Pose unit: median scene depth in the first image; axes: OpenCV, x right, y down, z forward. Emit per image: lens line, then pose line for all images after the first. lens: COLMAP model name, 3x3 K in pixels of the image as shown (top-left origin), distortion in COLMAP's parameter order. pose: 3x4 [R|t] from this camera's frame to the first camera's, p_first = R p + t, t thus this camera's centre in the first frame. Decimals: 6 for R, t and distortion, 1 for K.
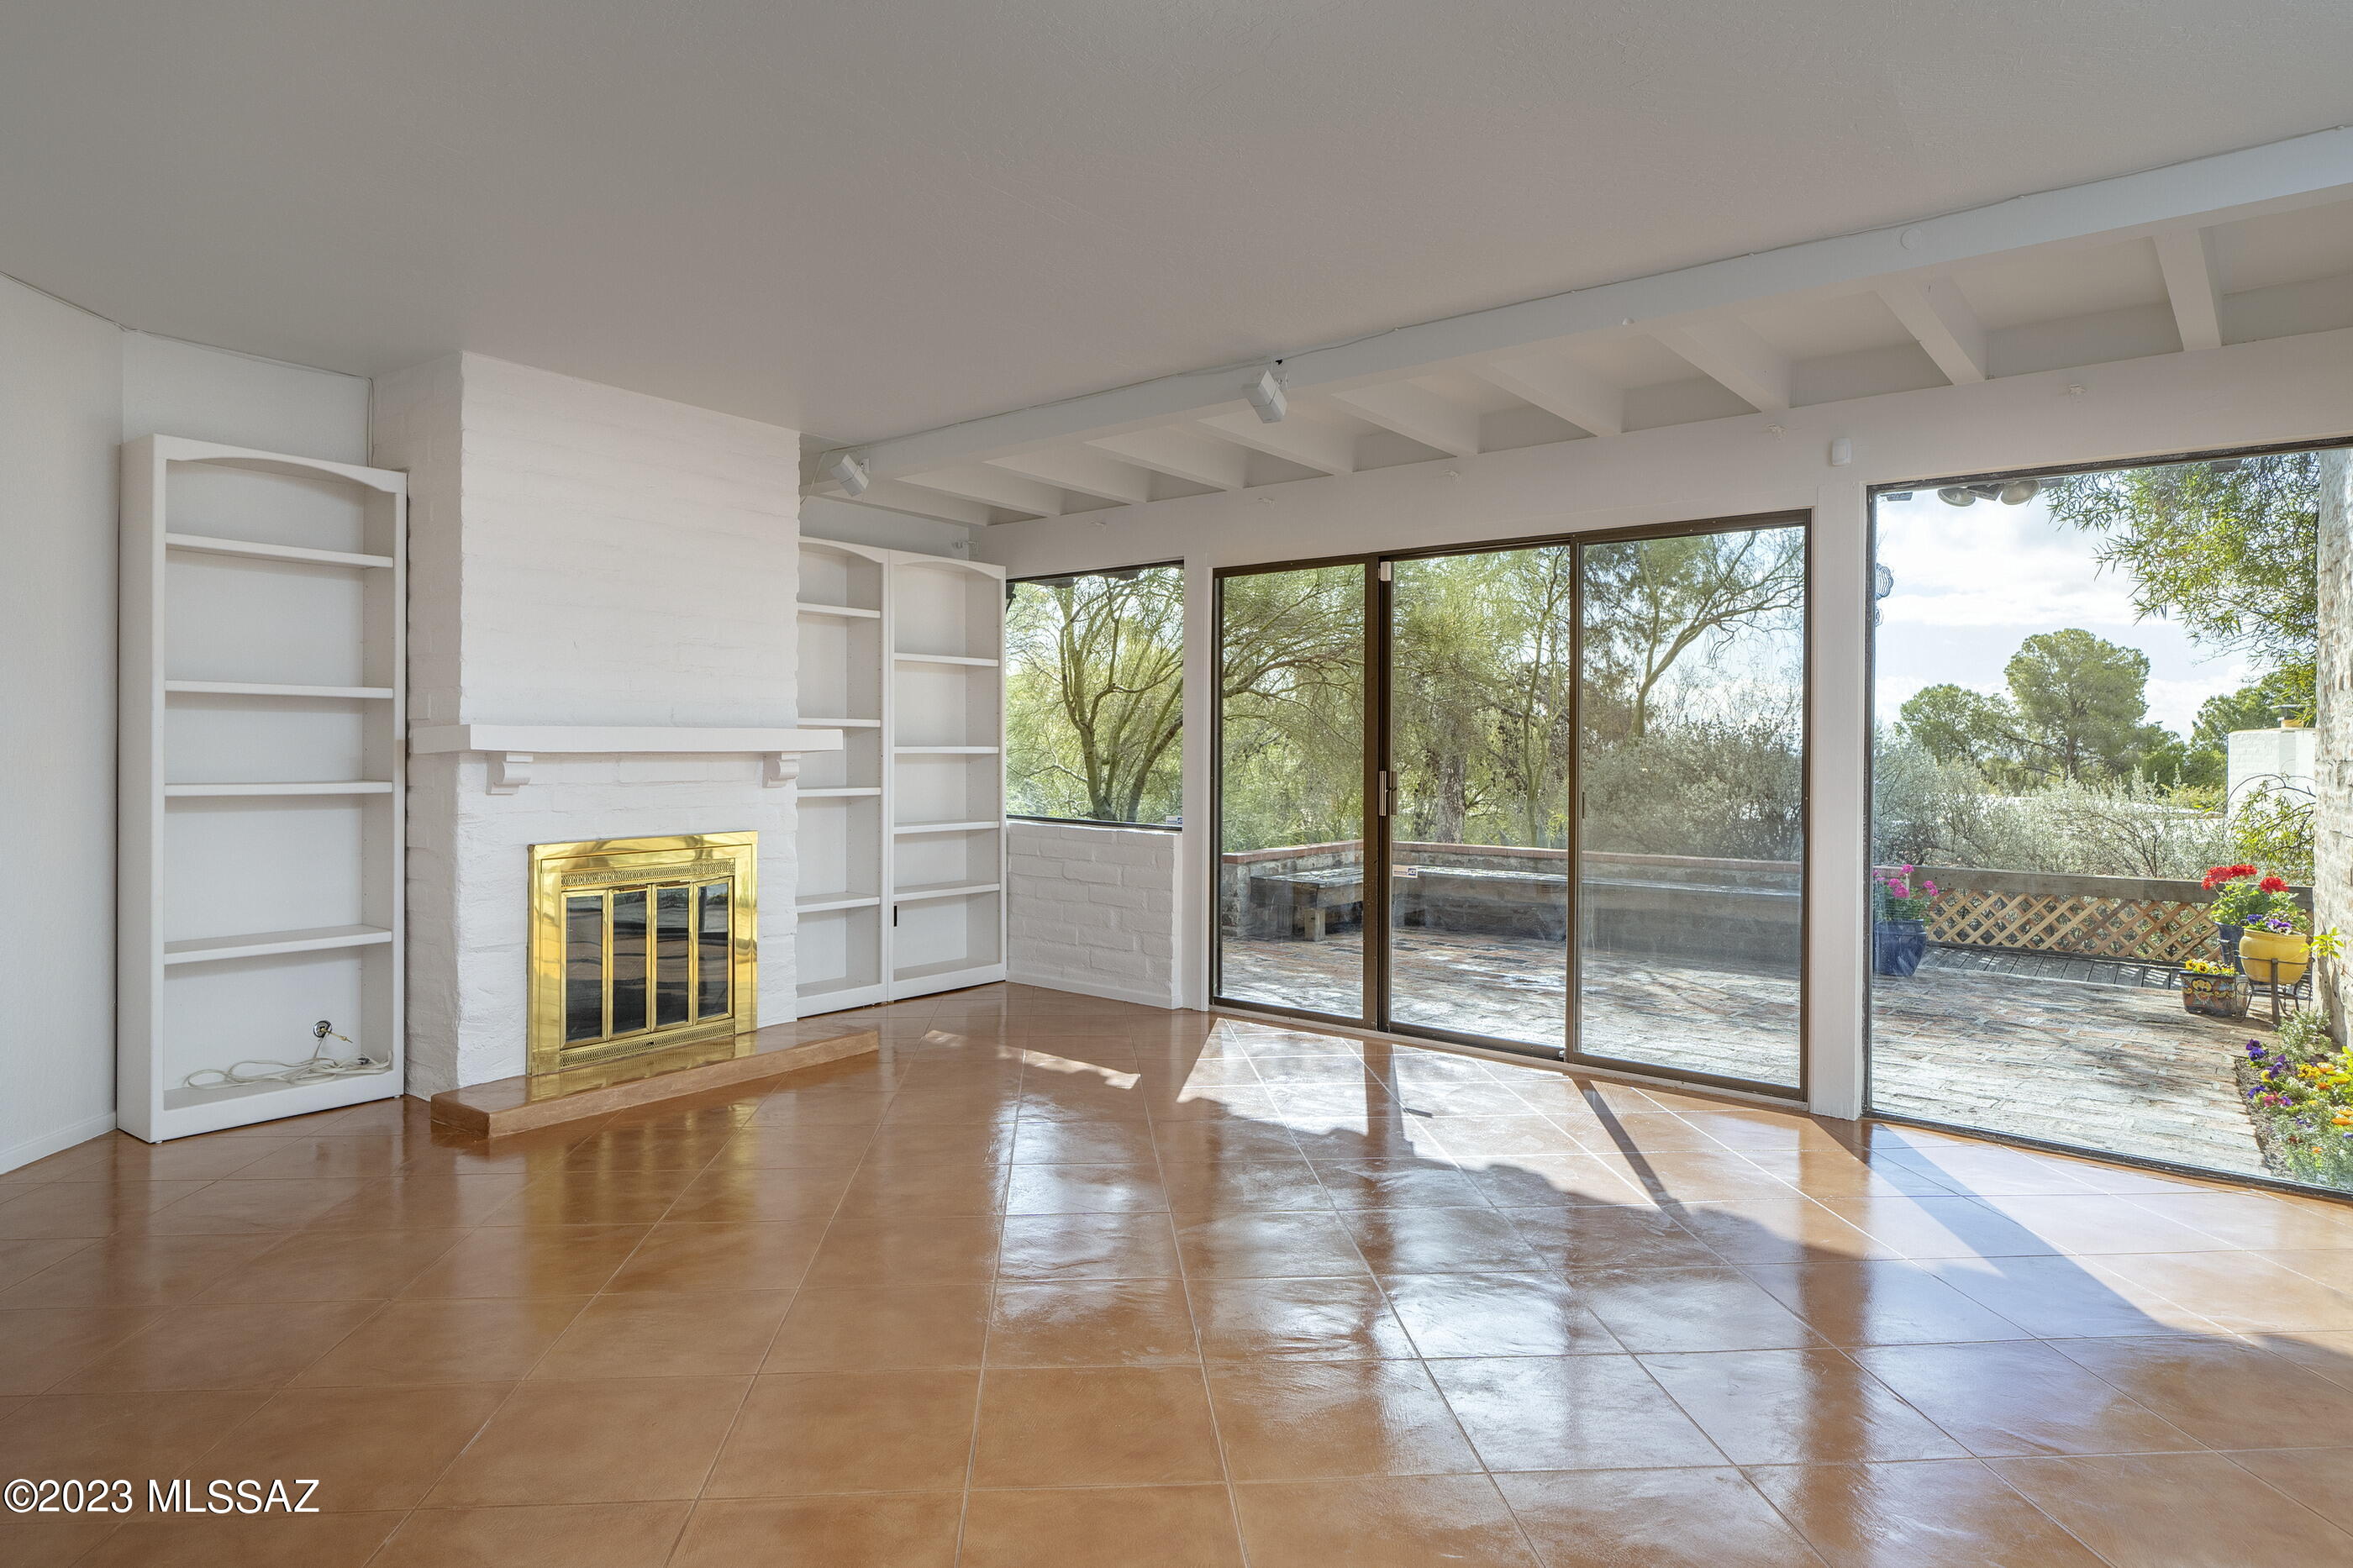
lens RADIAL K [[1421.8, 0, 1176.5], [0, 1421.8, 784.0], [0, 0, 1]] dist [0.007699, 0.001350]
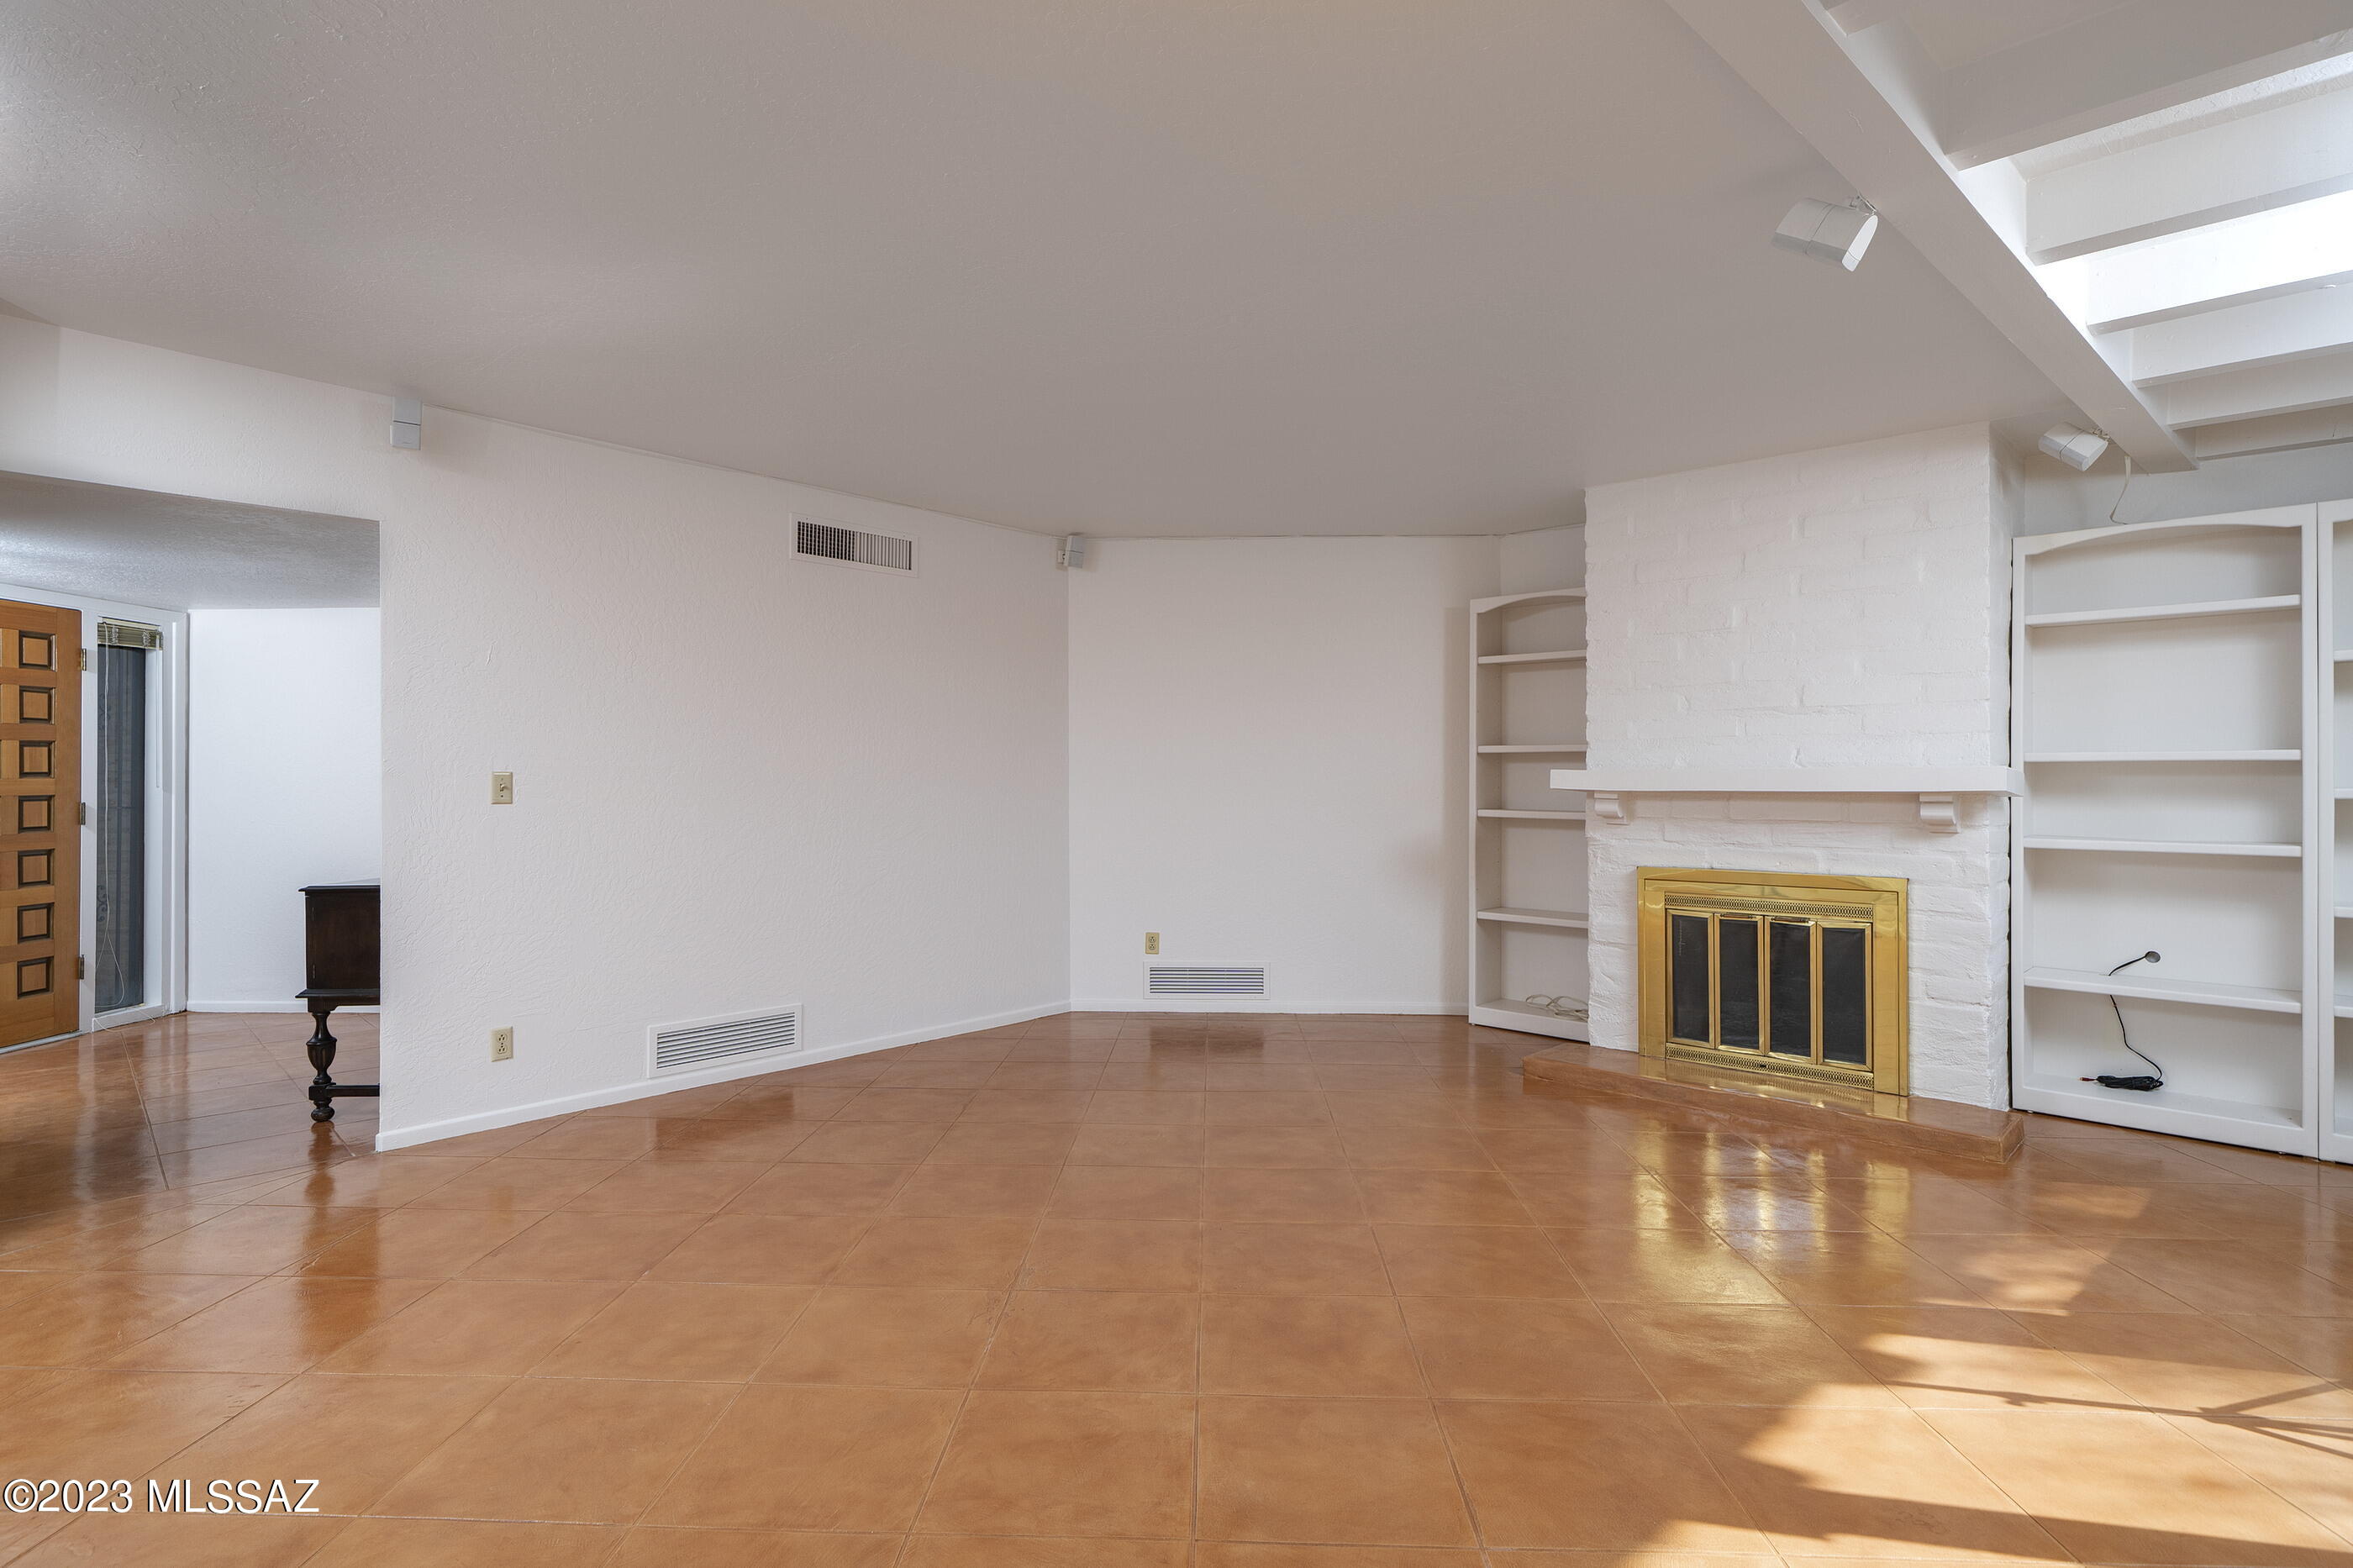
lens RADIAL K [[1087.5, 0, 1176.5], [0, 1087.5, 784.0], [0, 0, 1]] dist [0.000537, 0.000238]
pose [[-0.111850, -0.002686, -0.993721, 0.498248], [-0.025272, 0.999681, 0.000142, -0.018103], [0.993404, 0.025129, -0.111882, 0.658316]]
